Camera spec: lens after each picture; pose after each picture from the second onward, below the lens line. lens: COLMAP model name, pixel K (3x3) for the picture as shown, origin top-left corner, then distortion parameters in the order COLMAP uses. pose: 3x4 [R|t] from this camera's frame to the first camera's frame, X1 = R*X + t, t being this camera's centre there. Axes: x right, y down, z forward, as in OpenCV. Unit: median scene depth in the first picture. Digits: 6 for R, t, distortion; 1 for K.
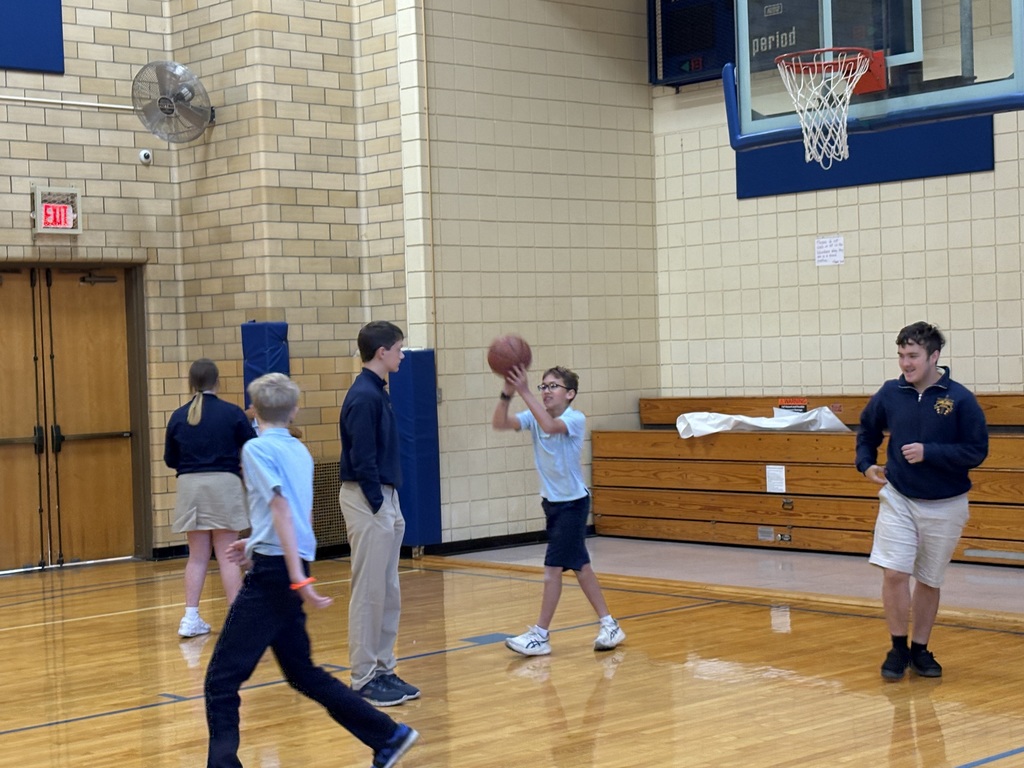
lens RADIAL K [[1869.9, 0, 509.6], [0, 1869.9, 417.7], [0, 0, 1]] dist [0.182516, 0.000000]
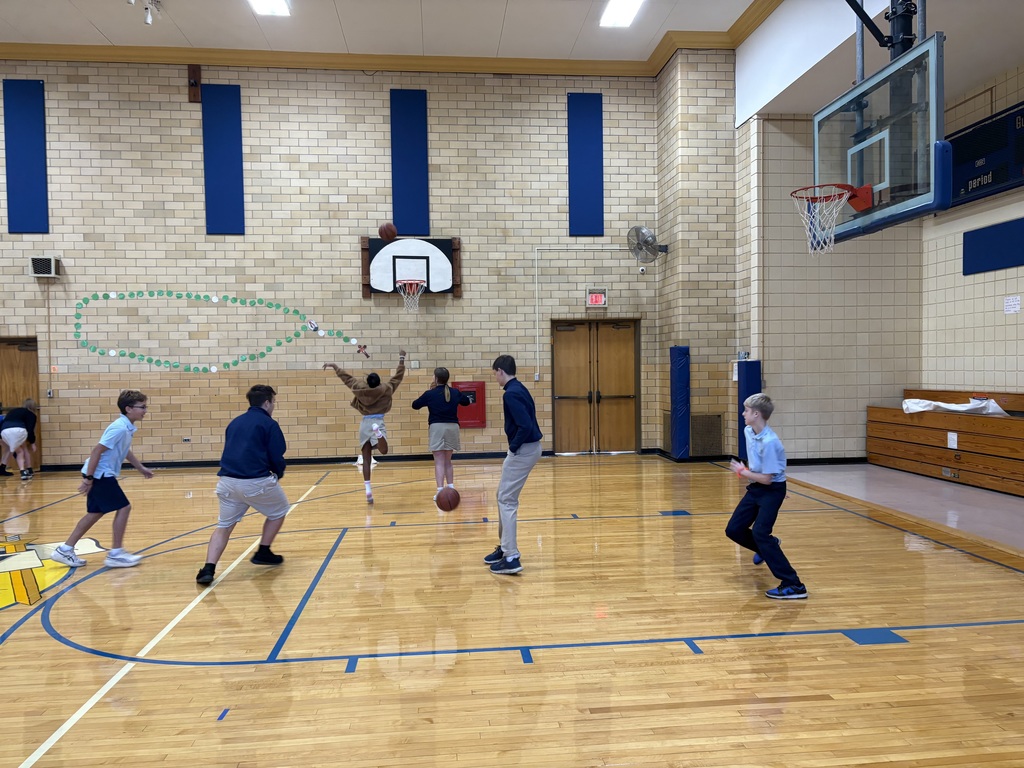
lens RADIAL K [[772.4, 0, 518.8], [0, 772.4, 399.2], [0, 0, 1]] dist [0.049132, -0.042539]
pose [[0.807730, 0.046775, -0.587694, 0.230075], [-0.032220, 0.998860, 0.035216, -0.016273], [0.588671, -0.009509, 0.808317, 0.193673]]
